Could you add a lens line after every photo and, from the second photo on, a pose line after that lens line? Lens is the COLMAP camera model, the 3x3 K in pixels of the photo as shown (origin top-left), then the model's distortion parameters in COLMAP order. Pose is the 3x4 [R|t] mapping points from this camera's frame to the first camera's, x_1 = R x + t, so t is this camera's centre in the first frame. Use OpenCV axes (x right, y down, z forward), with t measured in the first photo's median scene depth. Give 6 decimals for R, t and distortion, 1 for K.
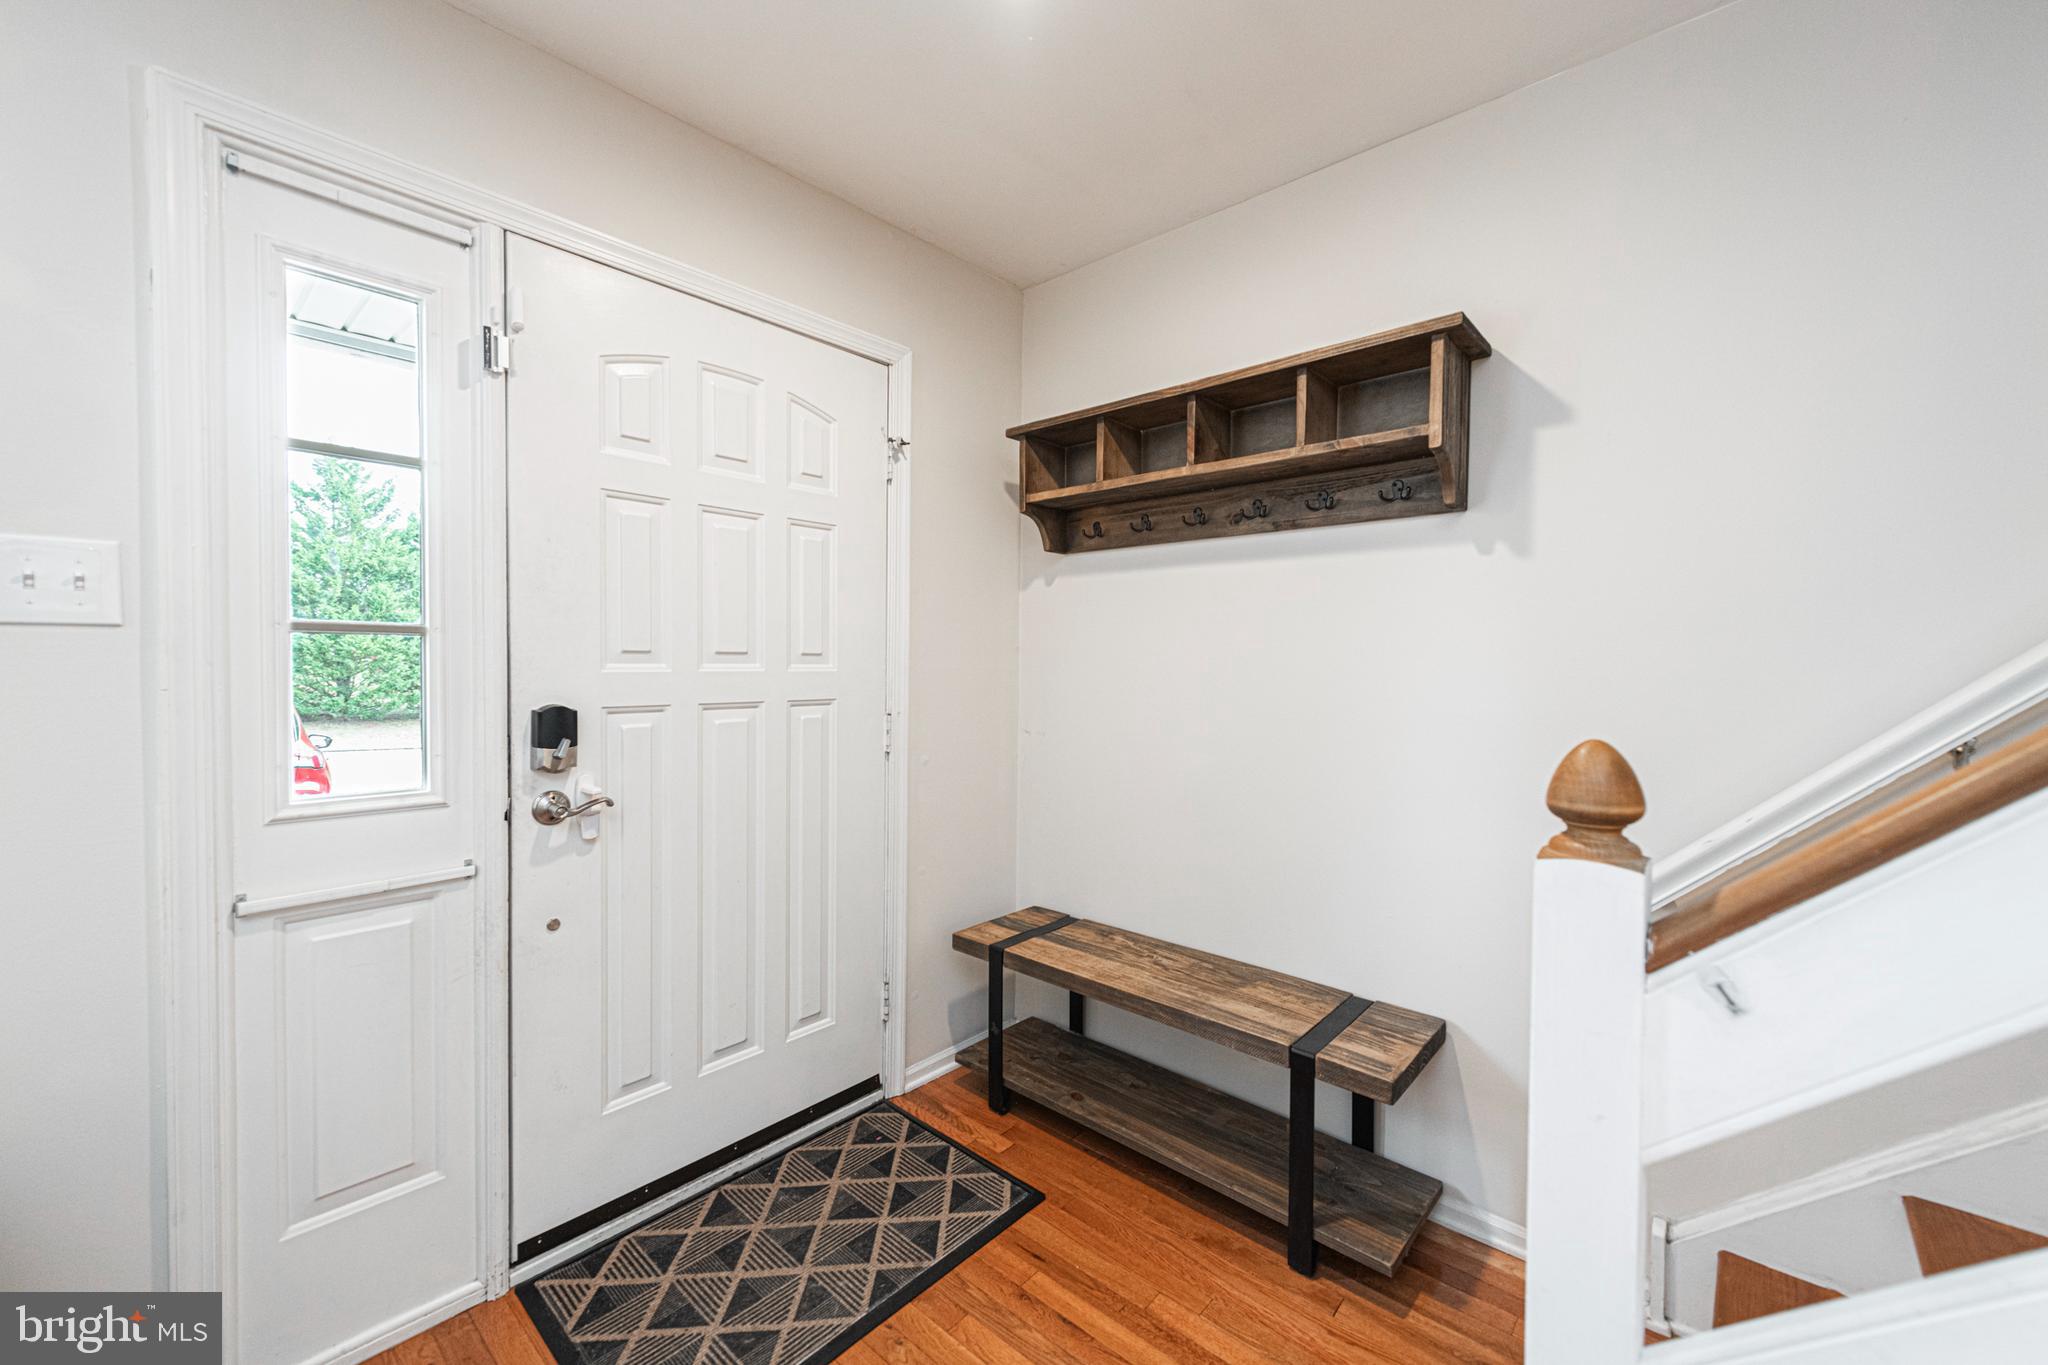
lens RADIAL K [[809.6, 0, 1024.8], [0, 809.6, 690.8], [0, 0, 1]] dist [0.003122, -0.000246]
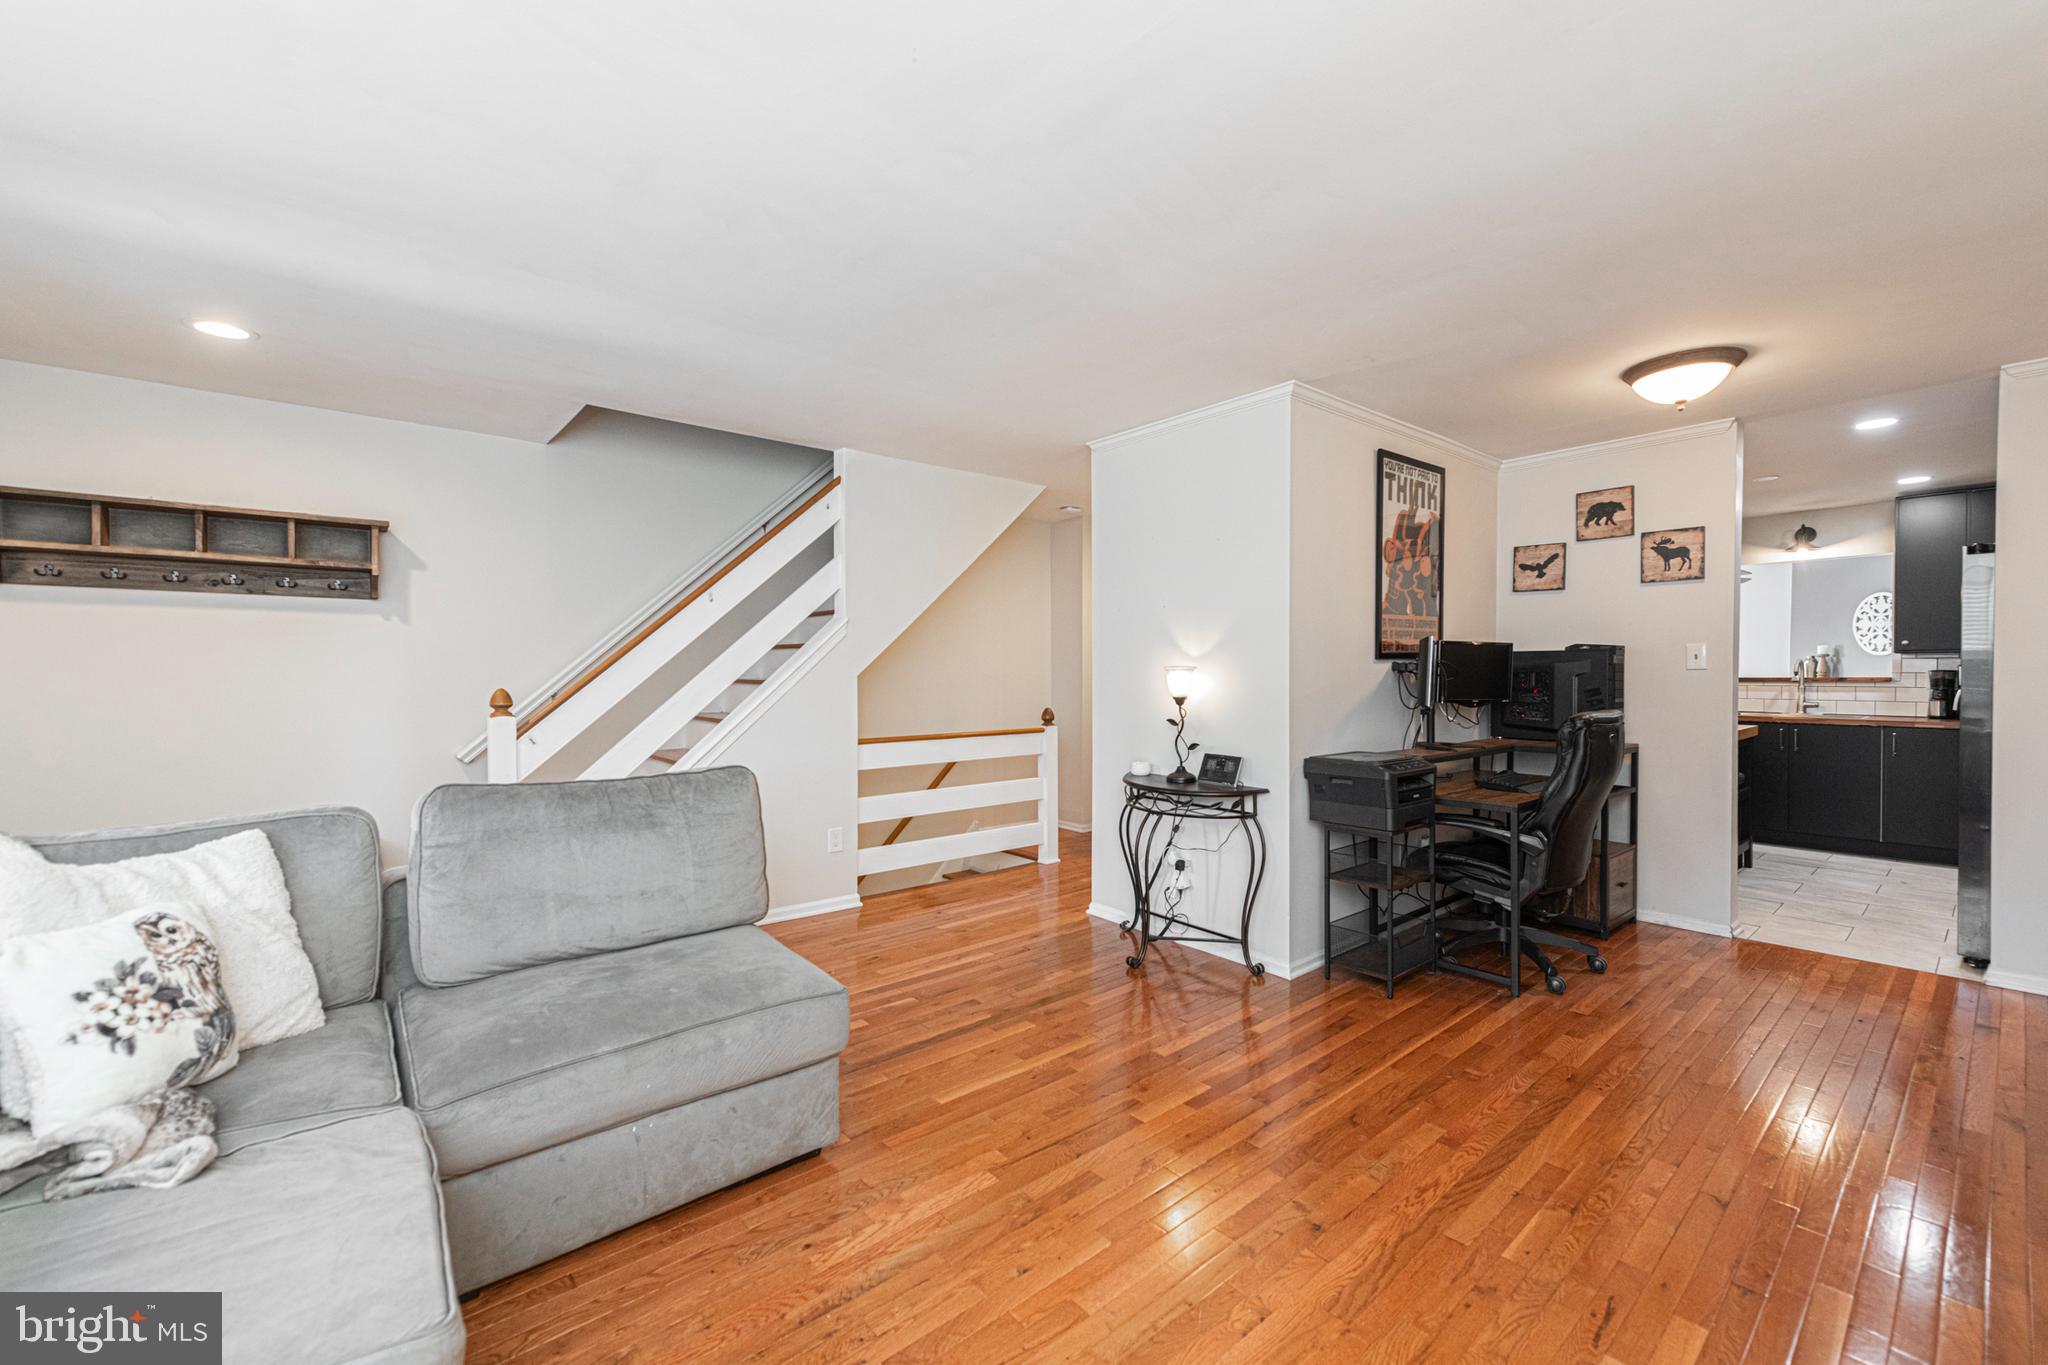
lens RADIAL K [[828.9, 0, 1036.4], [0, 828.9, 679.6], [0, 0, 1]] dist [0.007105, 0.000016]
pose [[0.135580, -0.015852, 0.990640, -1.517610], [0.038522, 0.999200, 0.010717, 0.038322], [-0.990017, 0.036708, 0.136082, -1.110573]]
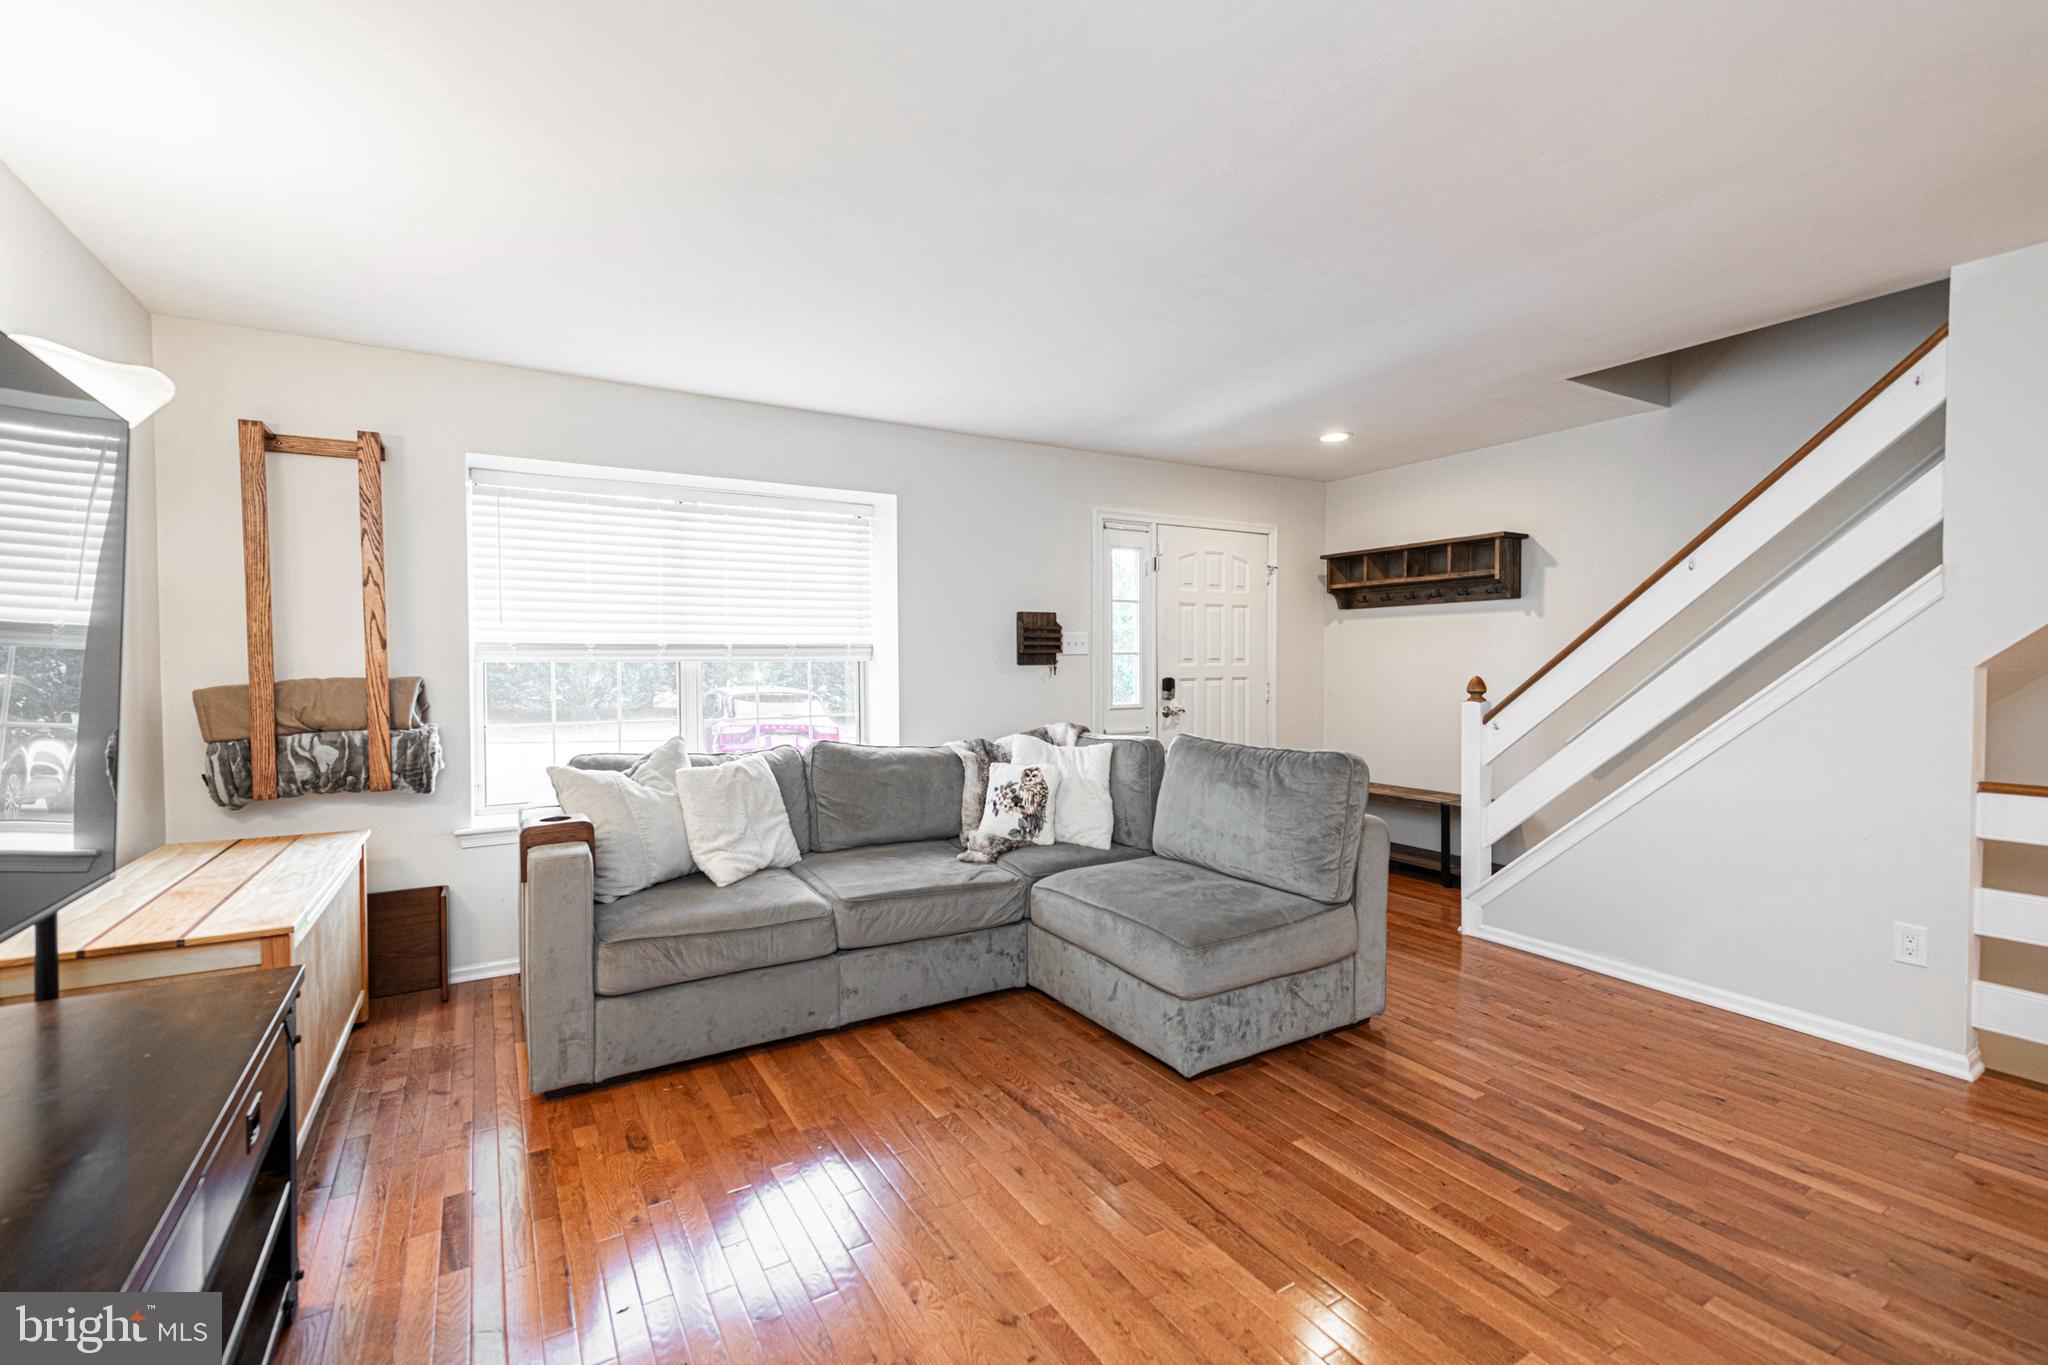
lens RADIAL K [[871.1, 0, 1024.0], [0, 871.1, 682.5], [0, 0, 1]] dist [0.009187, -0.000032]
pose [[0.955957, -0.007246, -0.293417, -0.141479], [0.003486, 0.999905, -0.013335, 0.075145], [0.293485, 0.011724, 0.955892, -2.153398]]
